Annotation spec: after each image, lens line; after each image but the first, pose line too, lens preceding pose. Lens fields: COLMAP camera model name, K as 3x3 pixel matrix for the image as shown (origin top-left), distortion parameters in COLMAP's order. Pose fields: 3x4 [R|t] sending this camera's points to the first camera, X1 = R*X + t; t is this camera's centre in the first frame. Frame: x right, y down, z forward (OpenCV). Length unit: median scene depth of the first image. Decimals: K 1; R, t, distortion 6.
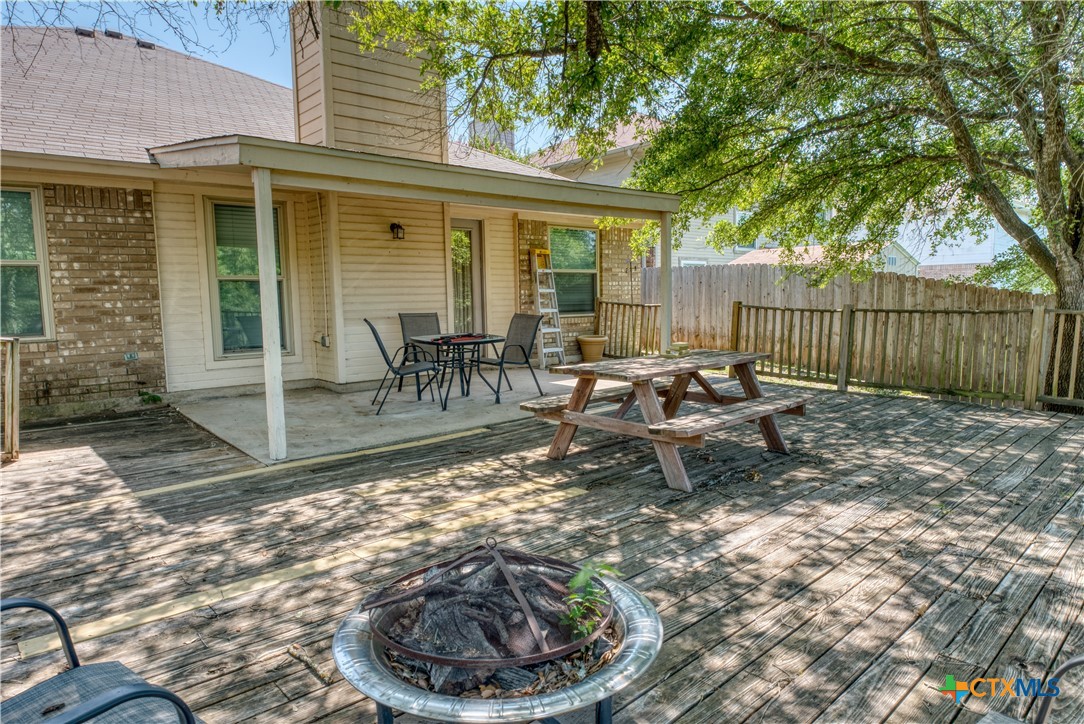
lens RADIAL K [[668.0, 0, 543.8], [0, 668.0, 369.1], [0, 0, 1]] dist [-0.025452, -0.001770]
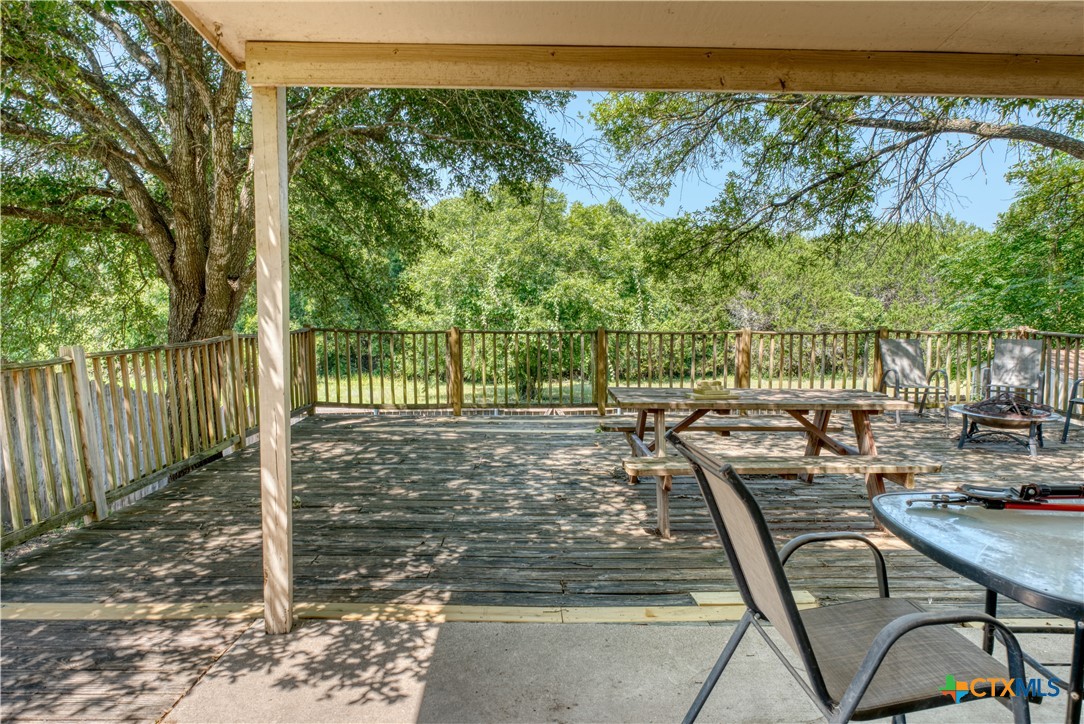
lens RADIAL K [[668.0, 0, 543.8], [0, 668.0, 369.1], [0, 0, 1]] dist [-0.025452, -0.001770]
pose [[-0.741366, -0.051997, 0.669084, -0.238580], [0.081469, 0.982647, 0.166635, -0.244957], [-0.666138, 0.178047, -0.724265, 2.074303]]
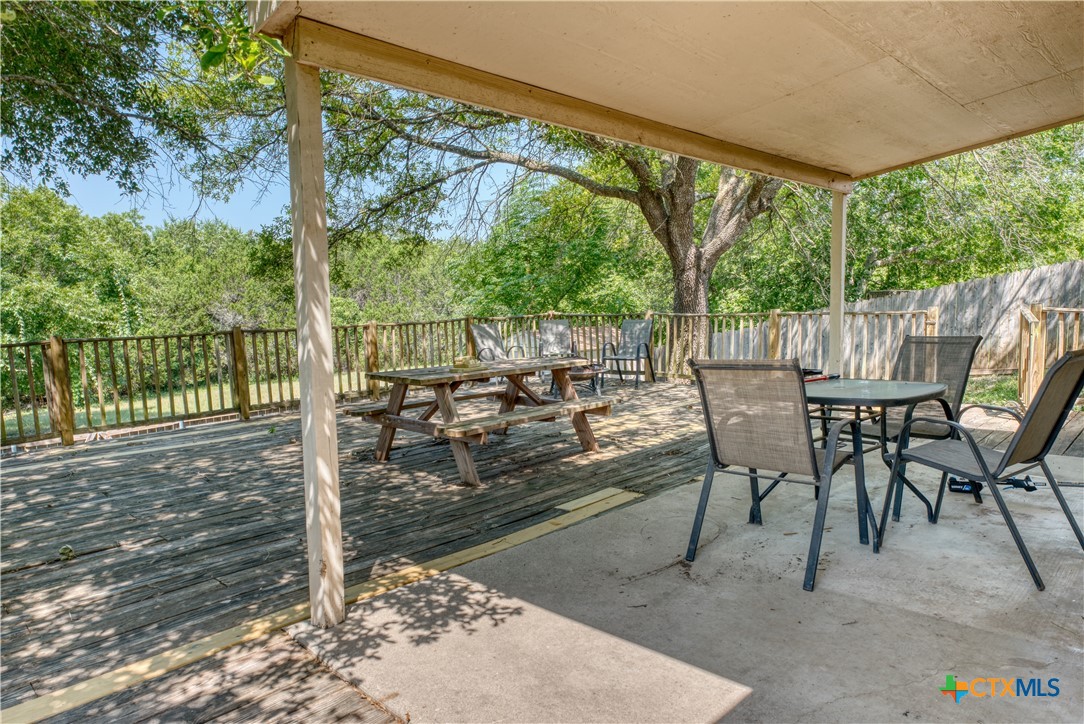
lens RADIAL K [[668.0, 0, 543.8], [0, 668.0, 369.1], [0, 0, 1]] dist [-0.025452, -0.001770]
pose [[-0.998220, 0.045561, -0.038481, 0.142614], [0.036488, 0.976978, 0.210197, -0.267183], [0.047172, 0.208419, -0.976901, 2.368474]]
